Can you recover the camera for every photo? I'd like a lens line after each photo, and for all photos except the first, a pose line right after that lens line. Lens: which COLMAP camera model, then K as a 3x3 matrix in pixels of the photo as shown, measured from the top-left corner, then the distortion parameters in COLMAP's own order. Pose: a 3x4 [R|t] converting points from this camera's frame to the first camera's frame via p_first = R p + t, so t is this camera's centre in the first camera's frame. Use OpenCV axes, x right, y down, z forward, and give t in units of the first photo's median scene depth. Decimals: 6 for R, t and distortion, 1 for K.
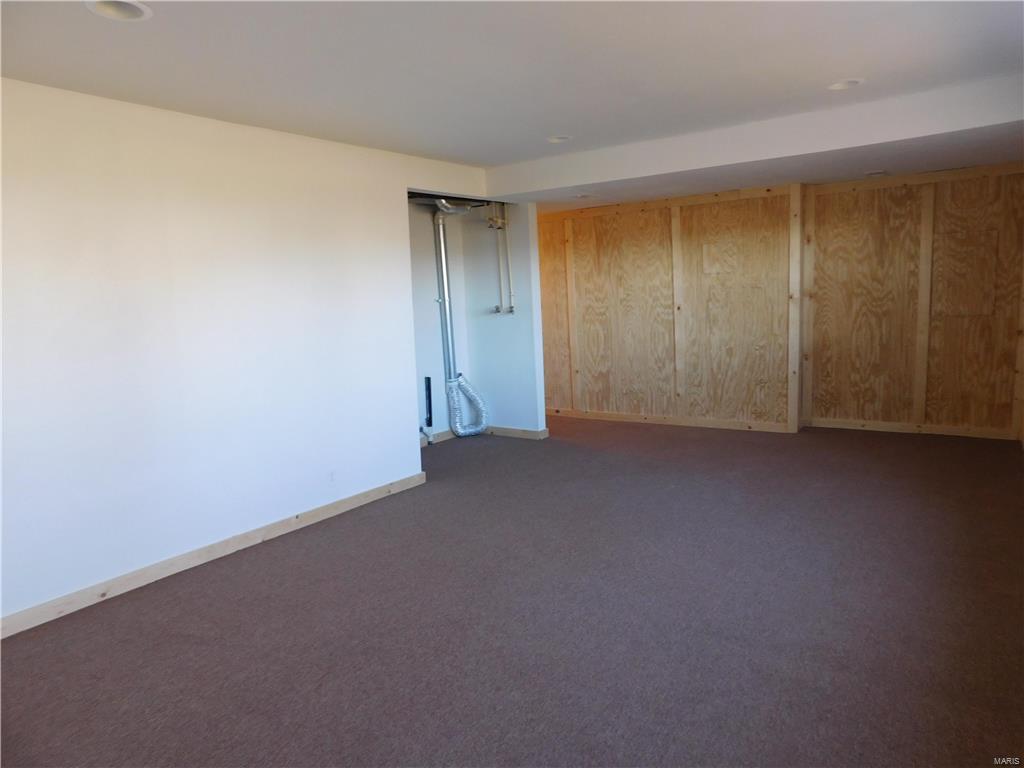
lens RADIAL K [[684.4, 0, 511.9], [0, 684.4, 381.1], [0, 0, 1]] dist [-0.057977, 0.048265]
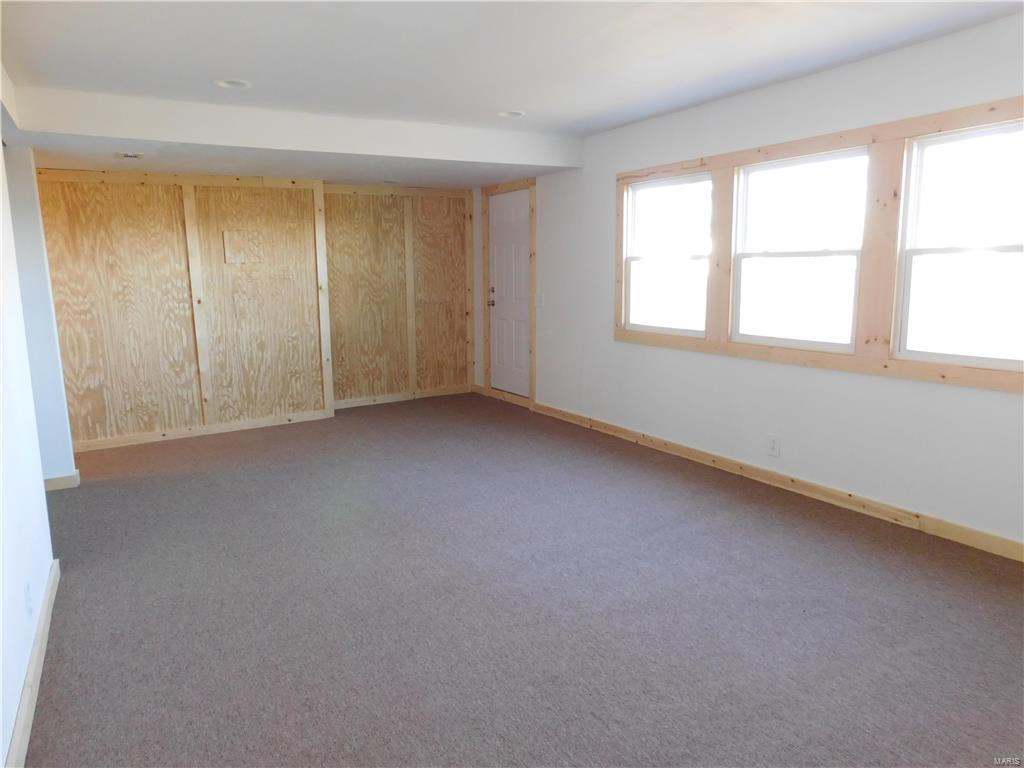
lens RADIAL K [[684.4, 0, 510.7], [0, 684.4, 383.0], [0, 0, 1]] dist [-0.057977, 0.048265]
pose [[0.401619, -0.113592, 0.908735, -0.422461], [0.123514, 0.989930, 0.069154, -0.014854], [-0.907439, 0.084468, 0.411605, 0.299935]]
